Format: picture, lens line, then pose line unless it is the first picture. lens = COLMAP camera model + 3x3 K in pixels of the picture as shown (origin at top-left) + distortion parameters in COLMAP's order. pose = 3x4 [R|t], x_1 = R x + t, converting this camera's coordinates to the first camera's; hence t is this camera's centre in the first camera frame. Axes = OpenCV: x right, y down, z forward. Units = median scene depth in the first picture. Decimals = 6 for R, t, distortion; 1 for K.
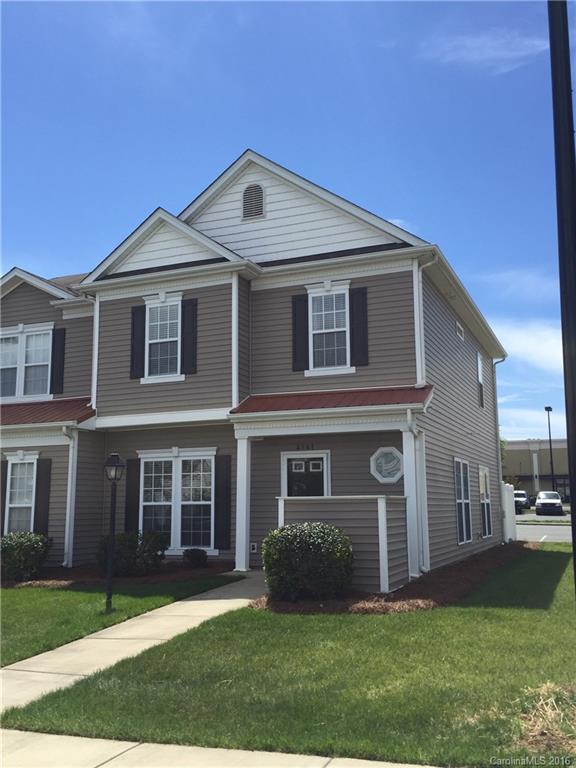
lens RADIAL K [[743.6, 0, 288.2], [0, 743.6, 383.3], [0, 0, 1]] dist [0.058037, 0.000000]
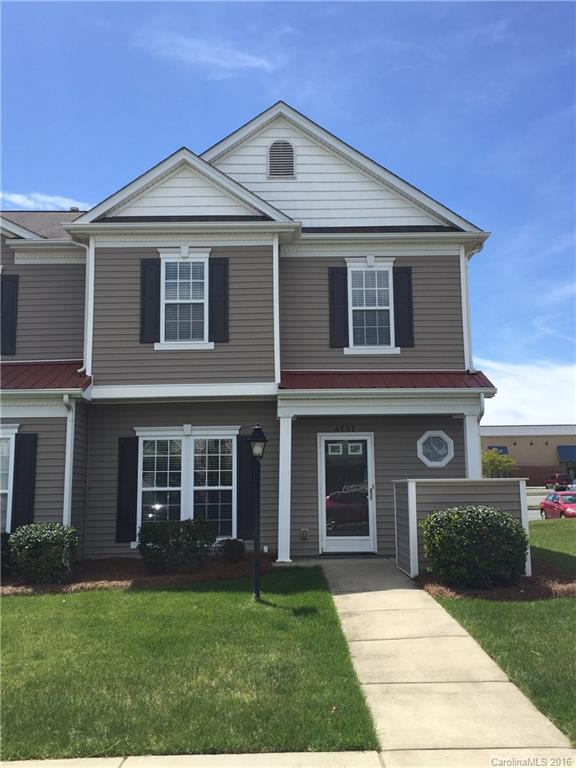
lens RADIAL K [[743.6, 0, 288.3], [0, 743.6, 384.1], [0, 0, 1]] dist [0.058037, 0.000000]
pose [[0.917745, 0.053822, 0.393507, -0.397729], [-0.058559, 0.998284, 0.000033, 0.031959], [-0.392830, -0.023074, 0.919322, 0.152817]]
